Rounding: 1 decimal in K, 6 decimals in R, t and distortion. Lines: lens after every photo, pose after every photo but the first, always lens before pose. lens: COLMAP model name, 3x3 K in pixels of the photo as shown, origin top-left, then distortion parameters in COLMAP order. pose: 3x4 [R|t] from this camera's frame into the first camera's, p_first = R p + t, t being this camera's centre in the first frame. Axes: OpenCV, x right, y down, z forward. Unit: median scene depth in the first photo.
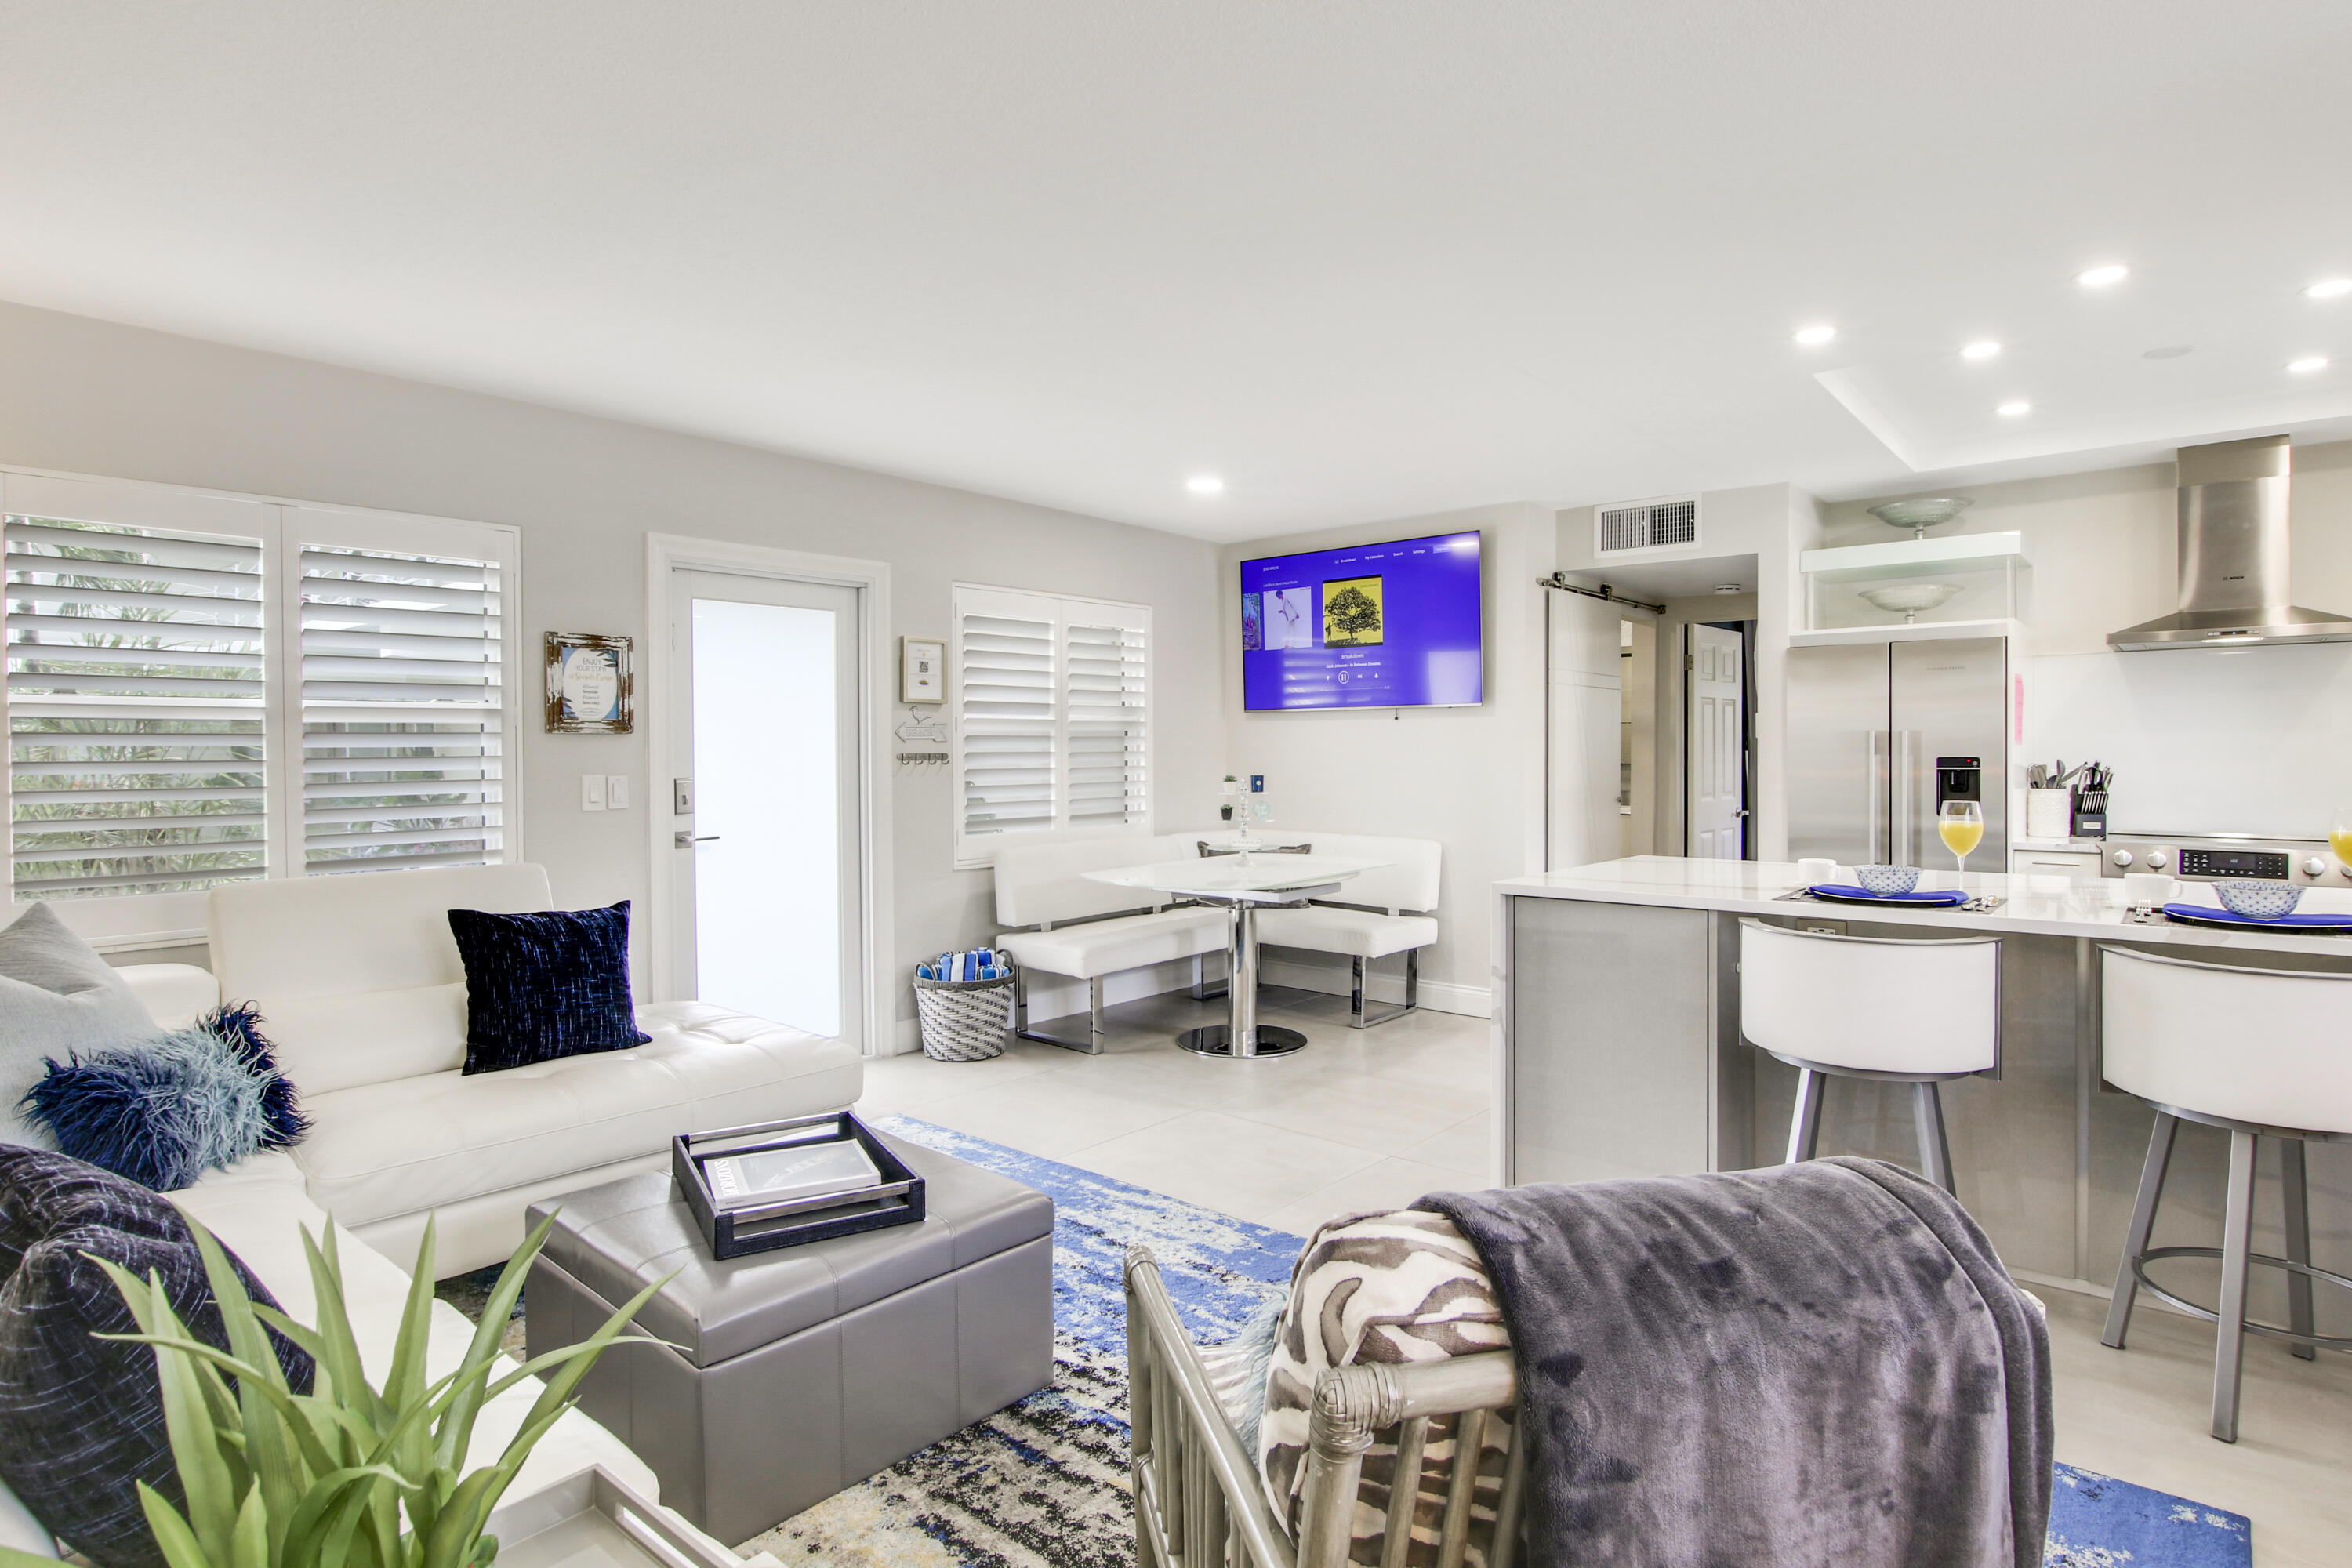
lens RADIAL K [[1224.0, 0, 1210.2], [0, 1224.0, 753.5], [0, 0, 1]] dist [-0.017330, -0.000872]
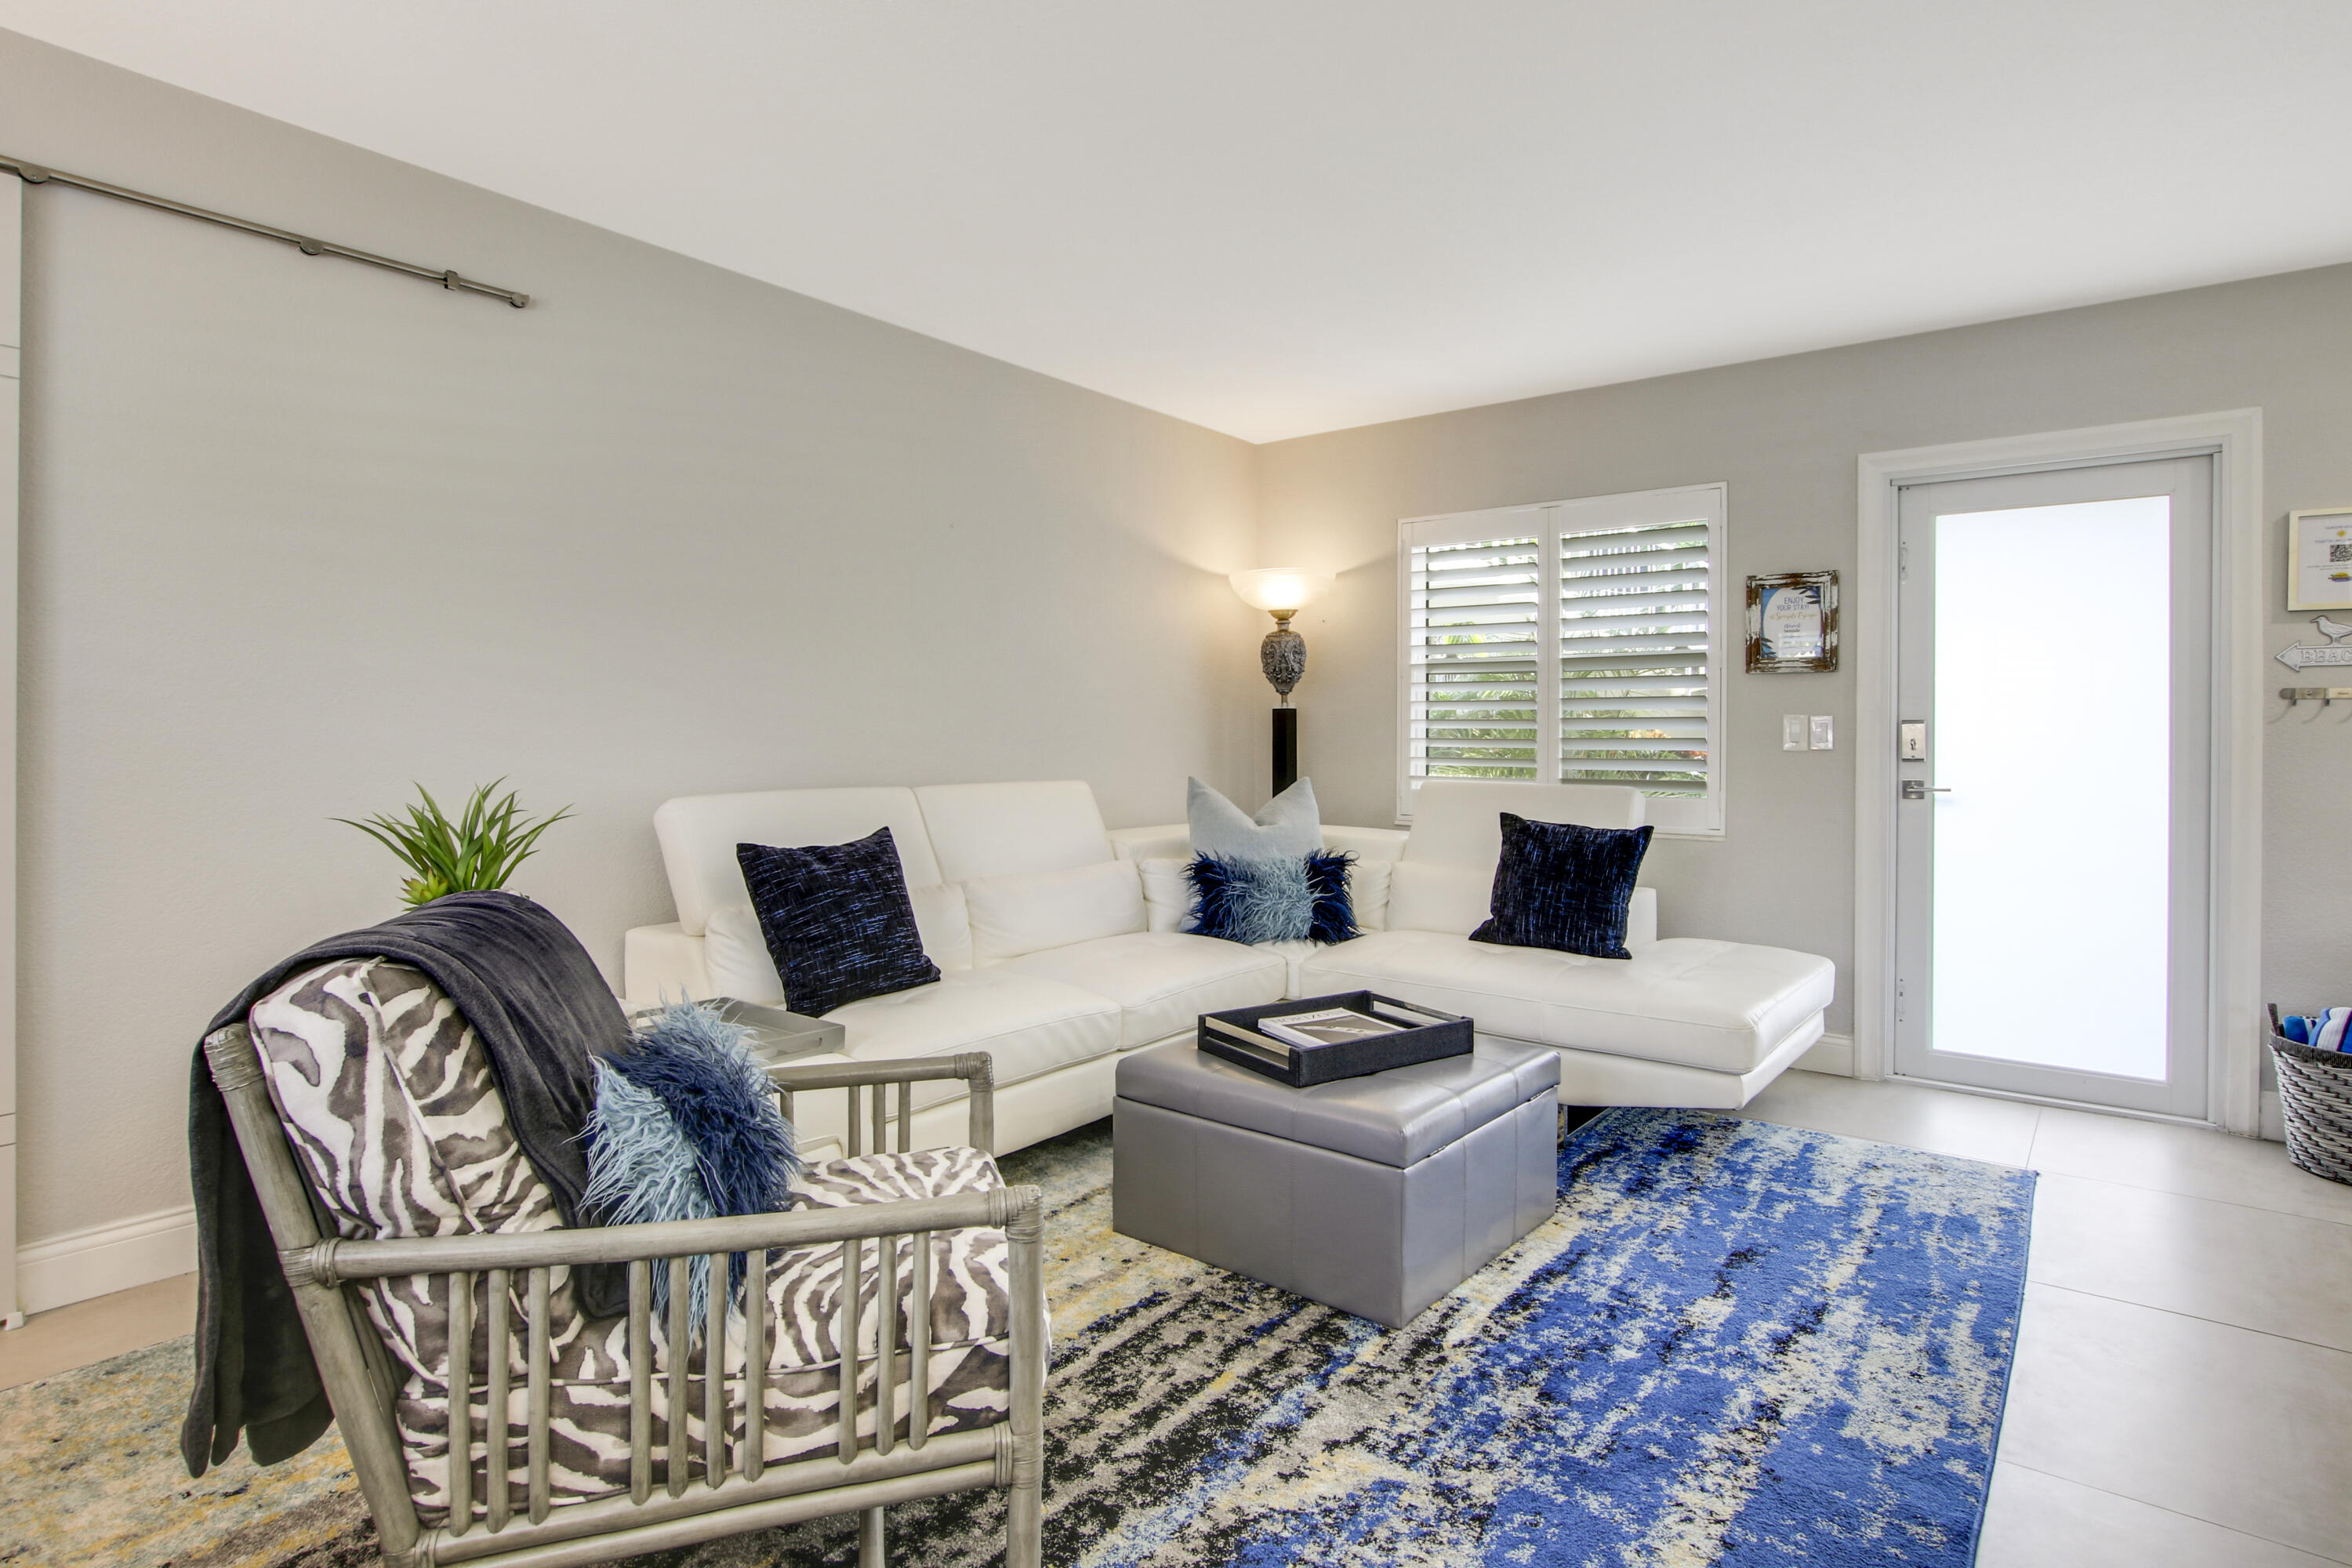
lens RADIAL K [[1259.3, 0, 1197.3], [0, 1259.3, 711.3], [0, 0, 1]] dist [-0.033059, 0.005782]
pose [[0.036501, -0.010414, -0.999279, 0.406419], [-0.011443, 0.999876, -0.010838, 0.026367], [0.999268, 0.011830, 0.036378, 0.395370]]
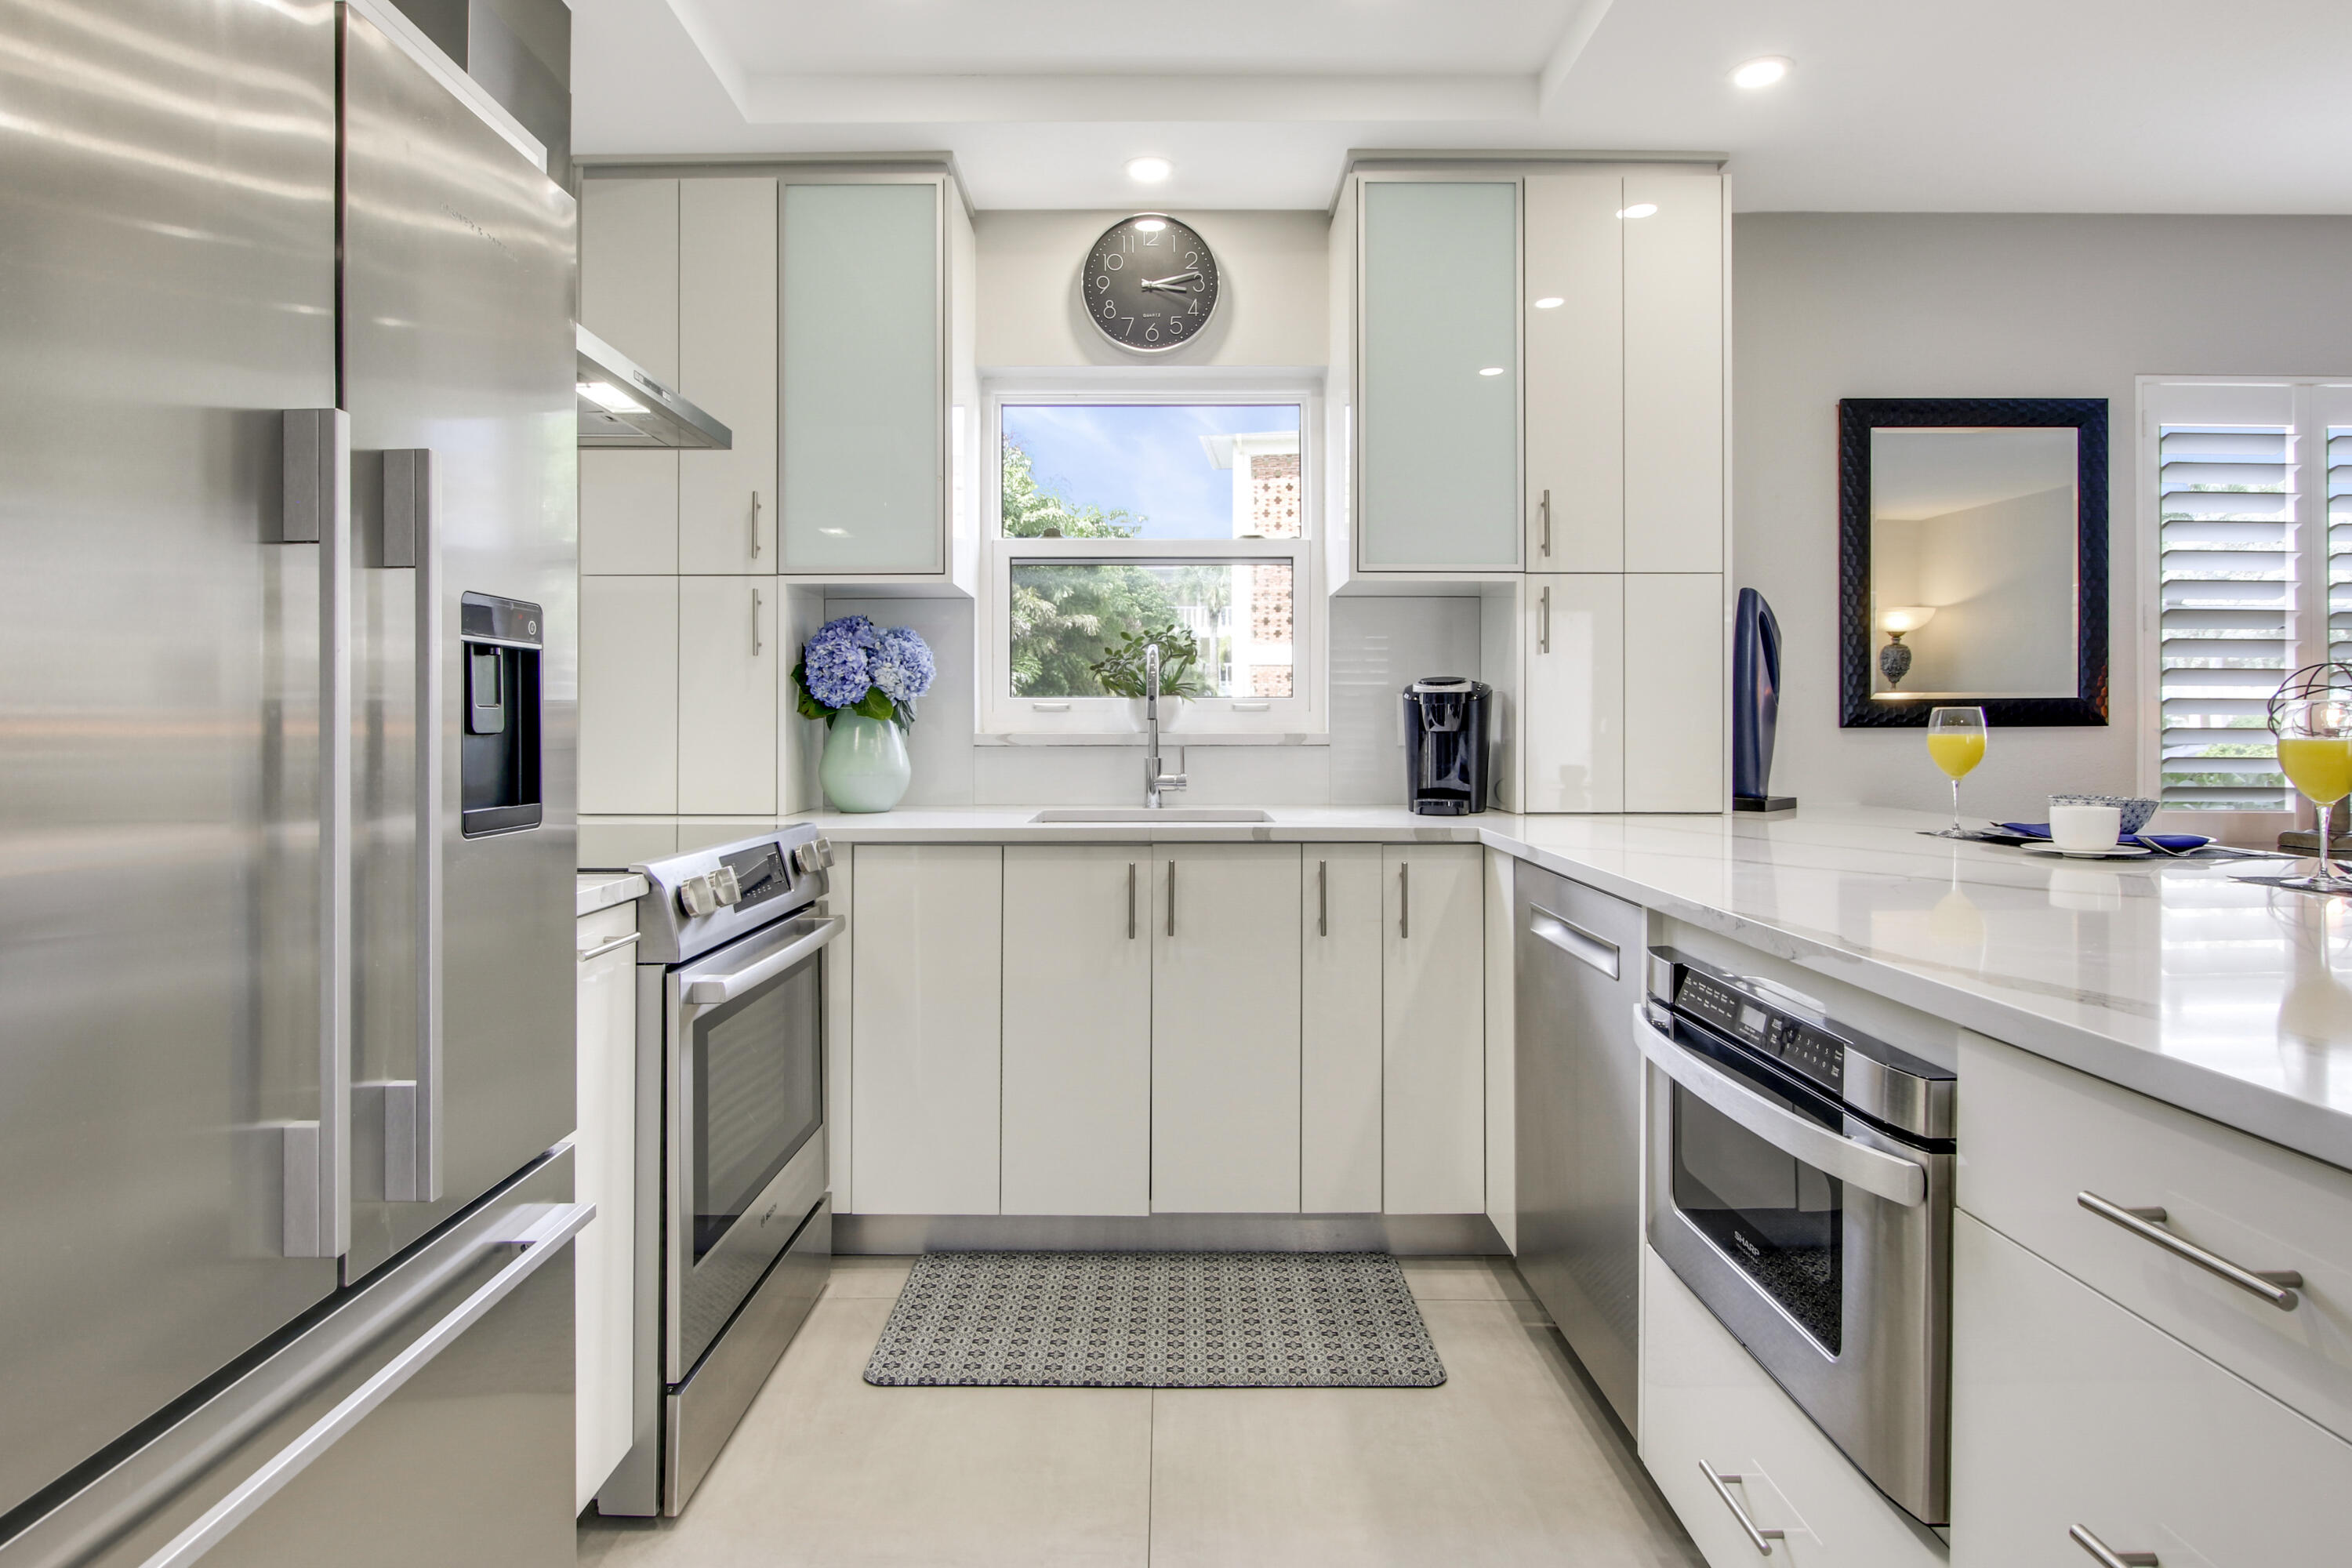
lens RADIAL K [[1224.0, 0, 1191.6], [0, 1224.0, 717.7], [0, 0, 1]] dist [-0.017330, -0.000872]
pose [[-0.627970, 0.009496, 0.778180, 0.317249], [0.002292, 0.999944, -0.010352, 0.030034], [-0.778234, -0.004717, -0.627956, 1.014064]]
